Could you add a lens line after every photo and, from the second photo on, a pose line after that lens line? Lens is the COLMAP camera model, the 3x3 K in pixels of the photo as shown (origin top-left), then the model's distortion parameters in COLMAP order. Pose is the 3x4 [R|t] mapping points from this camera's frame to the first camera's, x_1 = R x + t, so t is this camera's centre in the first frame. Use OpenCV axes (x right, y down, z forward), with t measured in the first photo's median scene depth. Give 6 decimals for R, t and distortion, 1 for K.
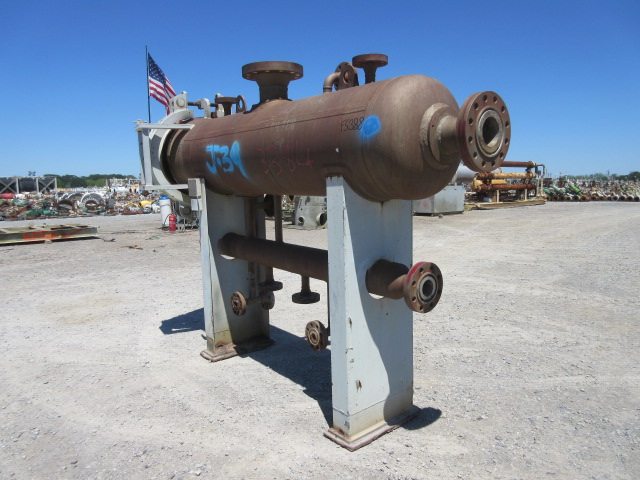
lens RADIAL K [[474.5, 0, 320.0], [0, 474.5, 240.0], [0, 0, 1]] dist [-0.000526, -0.001668]
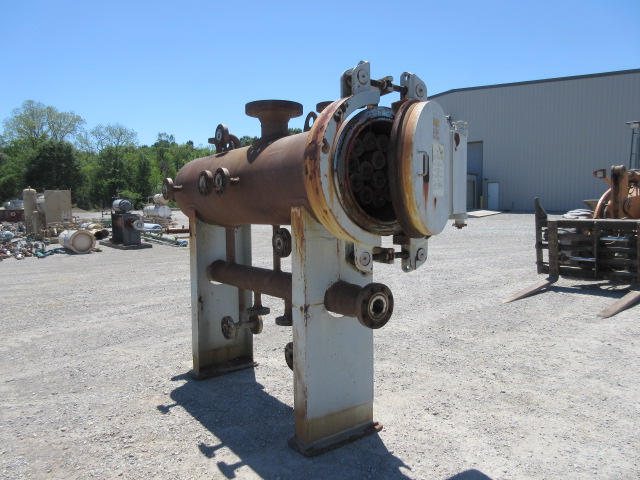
lens RADIAL K [[475.1, 0, 317.3], [0, 475.1, 237.8], [0, 0, 1]] dist [-0.002942, -0.000202]
pose [[-0.998447, 0.038276, 0.040484, -0.221992], [0.045465, 0.979759, 0.194952, -0.266608], [-0.032203, 0.196490, -0.979977, 2.023143]]
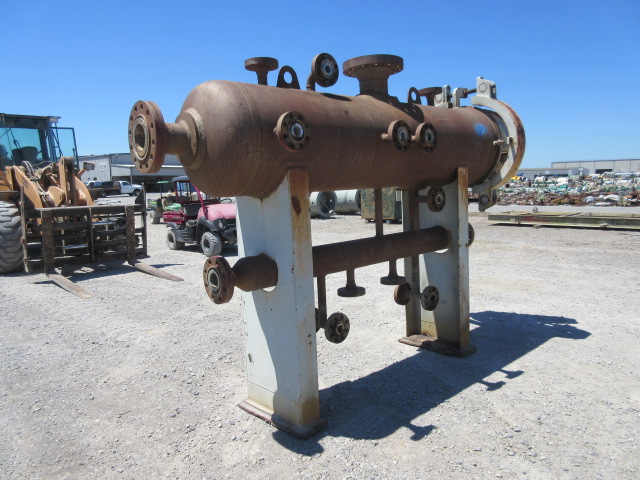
lens RADIAL K [[479.1, 0, 320.0], [0, 479.1, 240.0], [0, 0, 1]] dist [-0.000329, -0.001219]
pose [[0.059625, 0.132178, -0.989431, 0.916438], [-0.092973, 0.987621, 0.126333, -0.103725], [0.993882, 0.084458, 0.071176, 0.816679]]
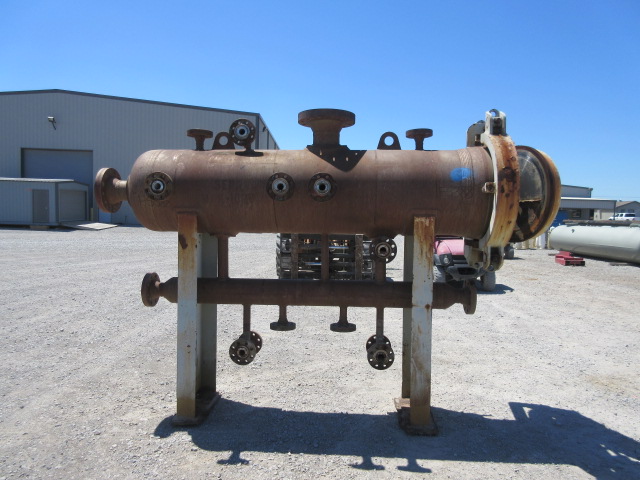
lens RADIAL K [[475.1, 0, 317.3], [0, 475.1, 237.8], [0, 0, 1]] dist [-0.002942, -0.000202]
pose [[-0.676146, 0.038390, -0.735767, 0.685796], [-0.098623, 0.984938, 0.142022, -0.232058], [0.730137, 0.168591, -0.662176, 1.676950]]
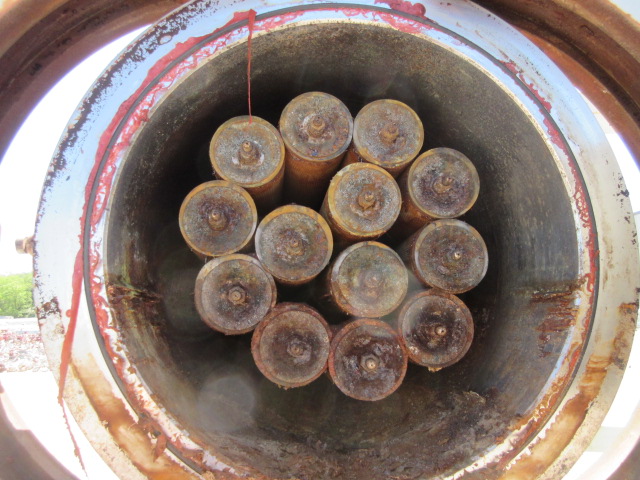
lens RADIAL K [[475.1, 0, 317.3], [0, 475.1, 237.8], [0, 0, 1]] dist [-0.002942, -0.000202]
pose [[-0.834431, 0.116357, 0.538688, -0.390406], [0.097400, 0.993207, -0.063660, -0.205176], [-0.542437, -0.000651, -0.840097, 1.360195]]
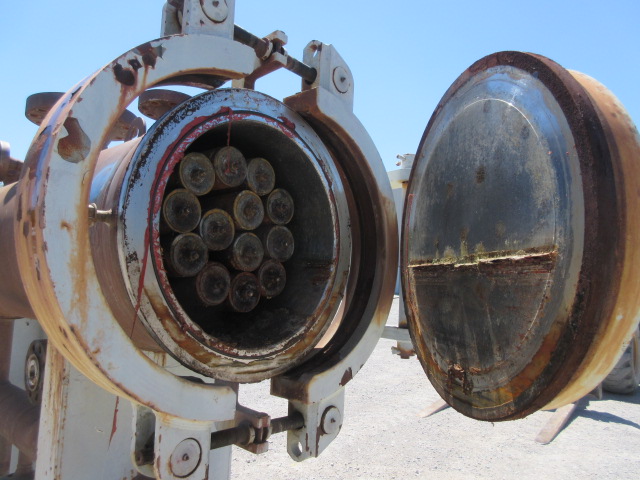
lens RADIAL K [[475.1, 0, 317.3], [0, 475.1, 237.8], [0, 0, 1]] dist [-0.002942, -0.000202]
pose [[-0.986589, -0.029231, -0.160587, -0.294057], [-0.036085, 0.998551, 0.039934, -0.227338], [0.159187, 0.045193, -0.986214, 1.569464]]
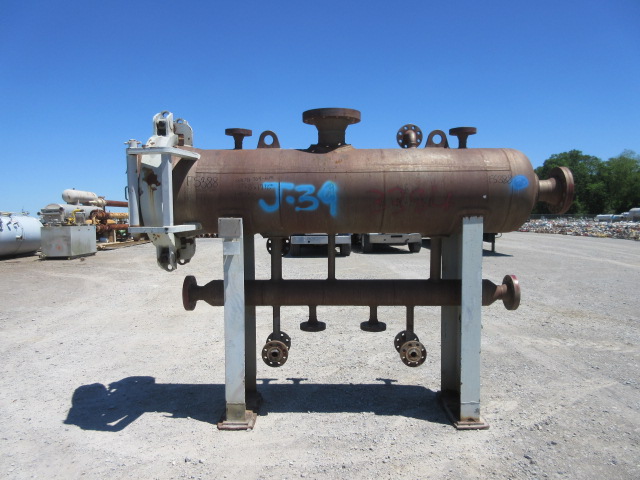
lens RADIAL K [[475.1, 0, 317.3], [0, 475.1, 237.8], [0, 0, 1]] dist [-0.002942, -0.000202]
pose [[0.633960, -0.030767, 0.772753, -0.908977], [0.098563, 0.994274, -0.041273, -0.046260], [-0.767059, 0.102331, 0.633363, 0.369431]]
